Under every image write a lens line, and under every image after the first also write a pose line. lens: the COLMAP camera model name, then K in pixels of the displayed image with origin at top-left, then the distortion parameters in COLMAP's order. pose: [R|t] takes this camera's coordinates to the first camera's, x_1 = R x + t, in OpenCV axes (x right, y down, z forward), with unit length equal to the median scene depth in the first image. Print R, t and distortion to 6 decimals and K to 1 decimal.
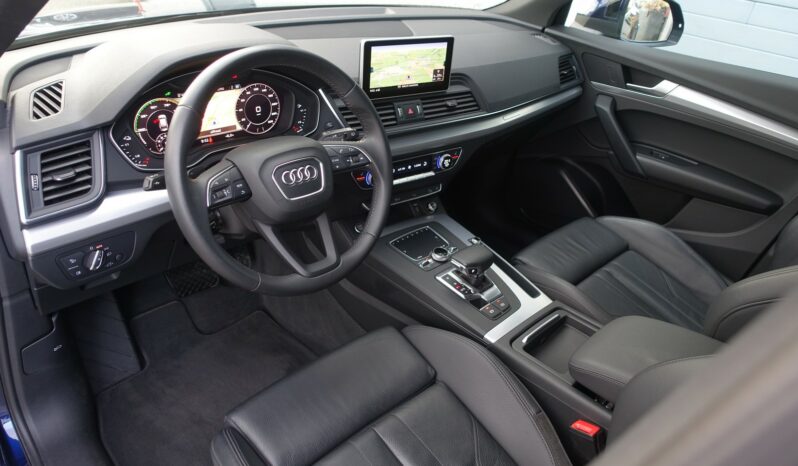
lens RADIAL K [[542.6, 0, 399.0], [0, 542.6, 233.0], [0, 0, 1]] dist [0.003922, 0.002305]
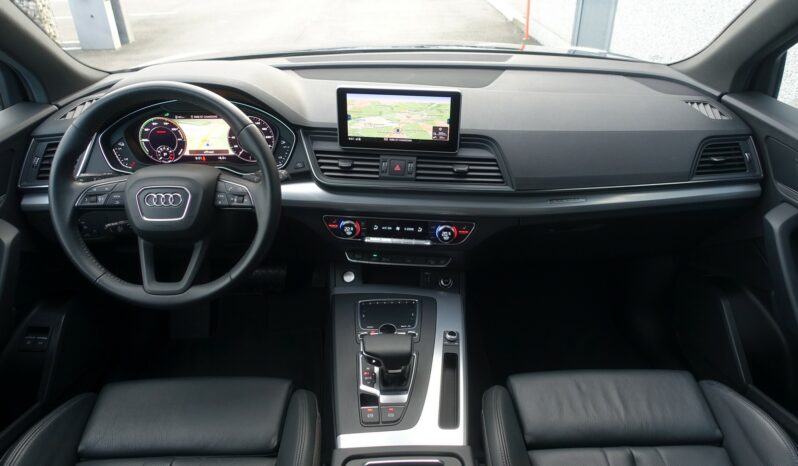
lens RADIAL K [[549.6, 0, 399.0], [0, 549.6, 233.0], [0, 0, 1]] dist [-0.005307, 0.001962]
pose [[0.744120, 0.251115, -0.619053, 0.662105], [-0.289064, 0.956452, 0.040516, -0.171782], [0.602269, 0.148797, 0.784303, 0.330607]]
